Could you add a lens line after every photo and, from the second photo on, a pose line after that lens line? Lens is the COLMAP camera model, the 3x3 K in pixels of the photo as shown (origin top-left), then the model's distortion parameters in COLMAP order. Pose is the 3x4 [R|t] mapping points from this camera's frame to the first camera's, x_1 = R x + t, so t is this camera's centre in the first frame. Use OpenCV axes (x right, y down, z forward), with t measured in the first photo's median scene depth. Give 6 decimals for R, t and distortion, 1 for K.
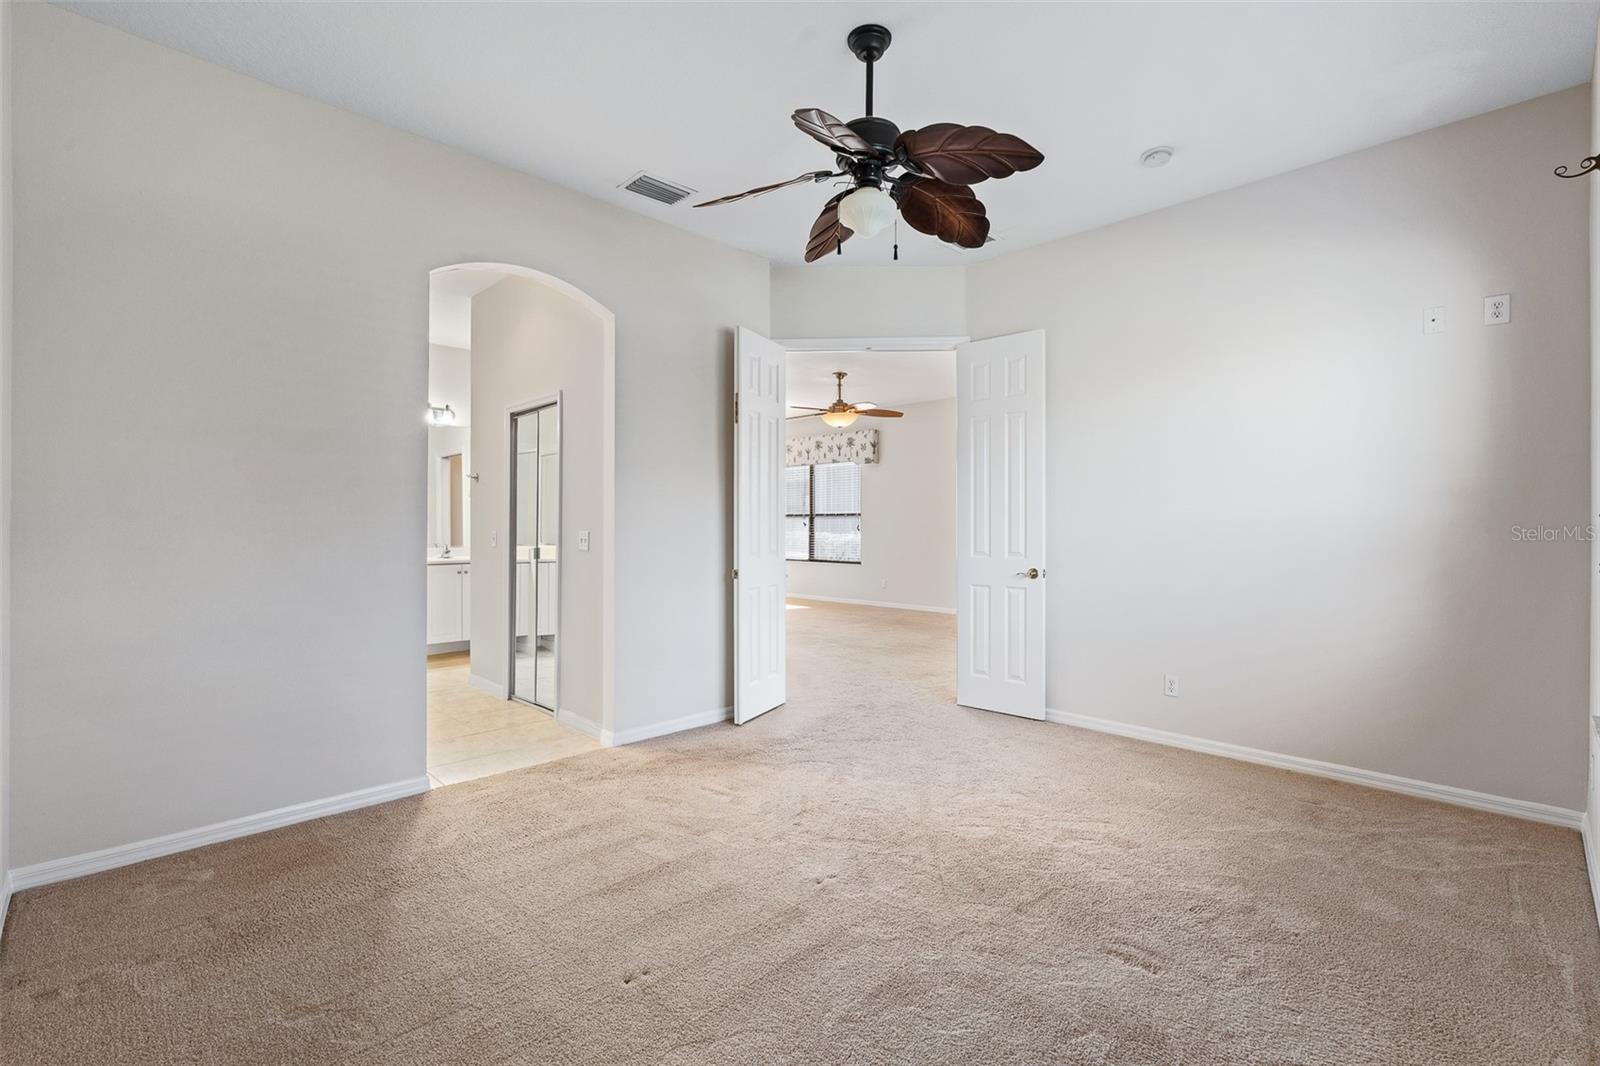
lens RADIAL K [[716.7, 0, 801.8], [0, 716.7, 527.9], [0, 0, 1]] dist [-0.009837, 0.002942]
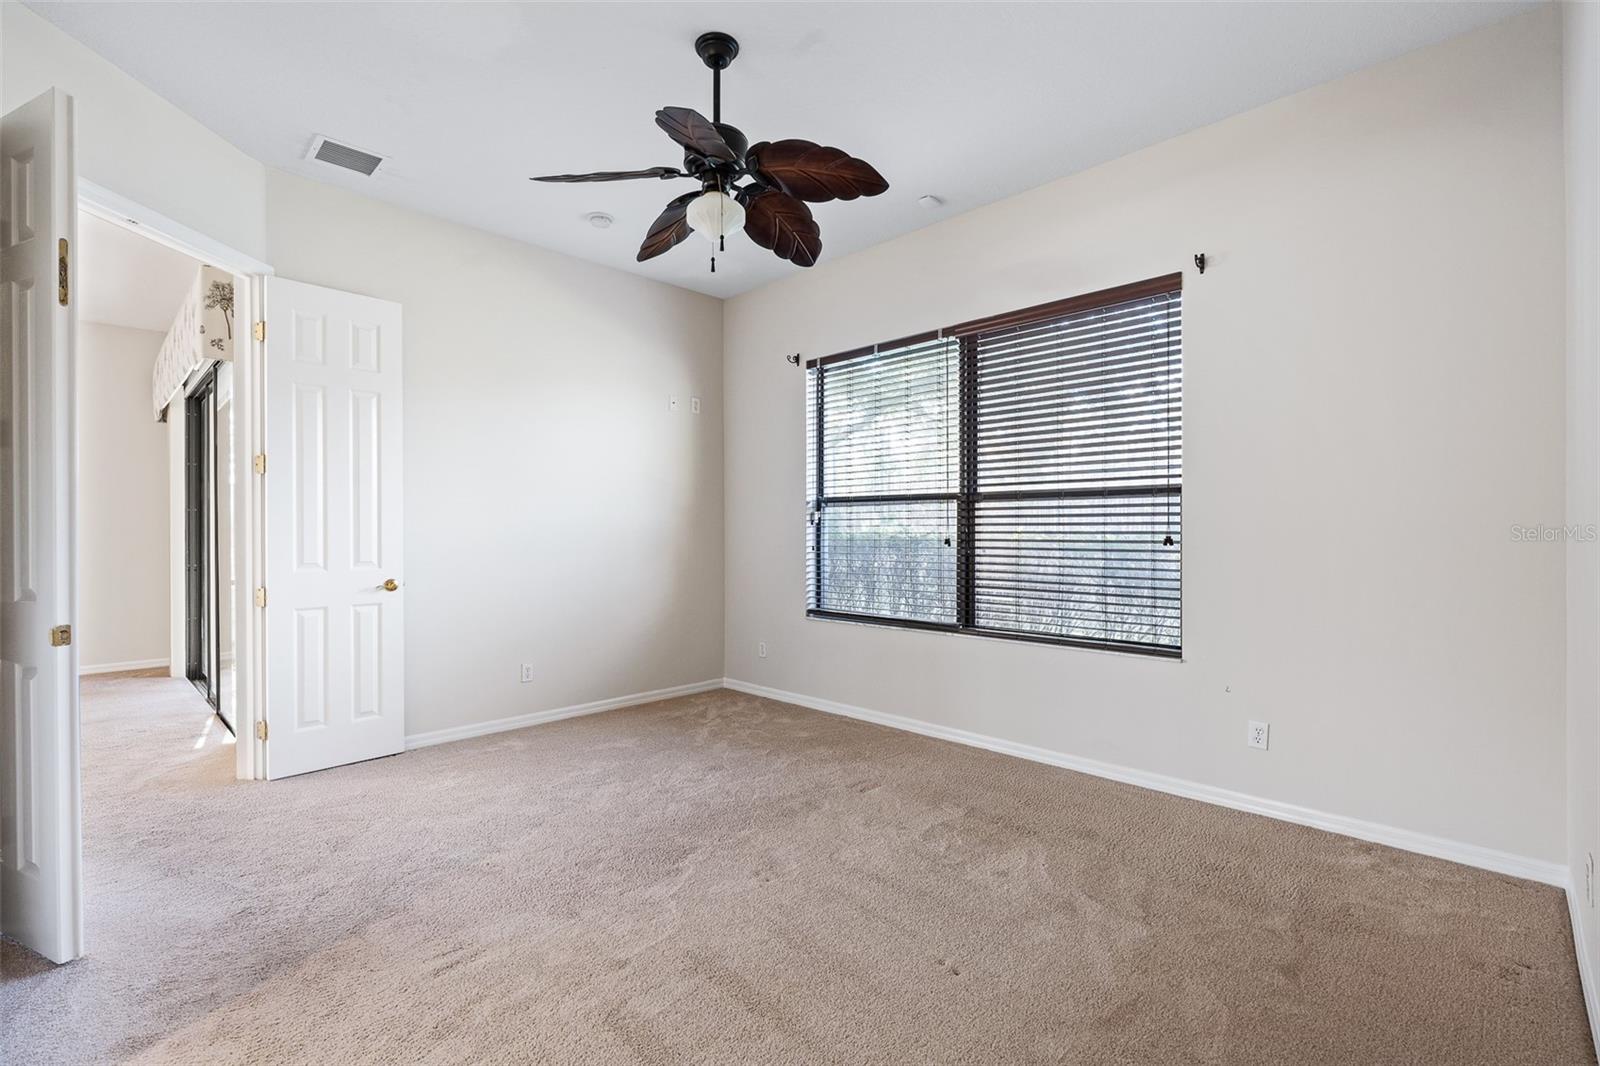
lens RADIAL K [[716.7, 0, 793.8], [0, 716.7, 533.1], [0, 0, 1]] dist [-0.009837, 0.002942]
pose [[-0.009111, -0.006442, 0.999938, -0.598529], [0.003033, 0.999974, 0.006470, -0.003110], [-0.999954, 0.003092, -0.009091, 0.585235]]
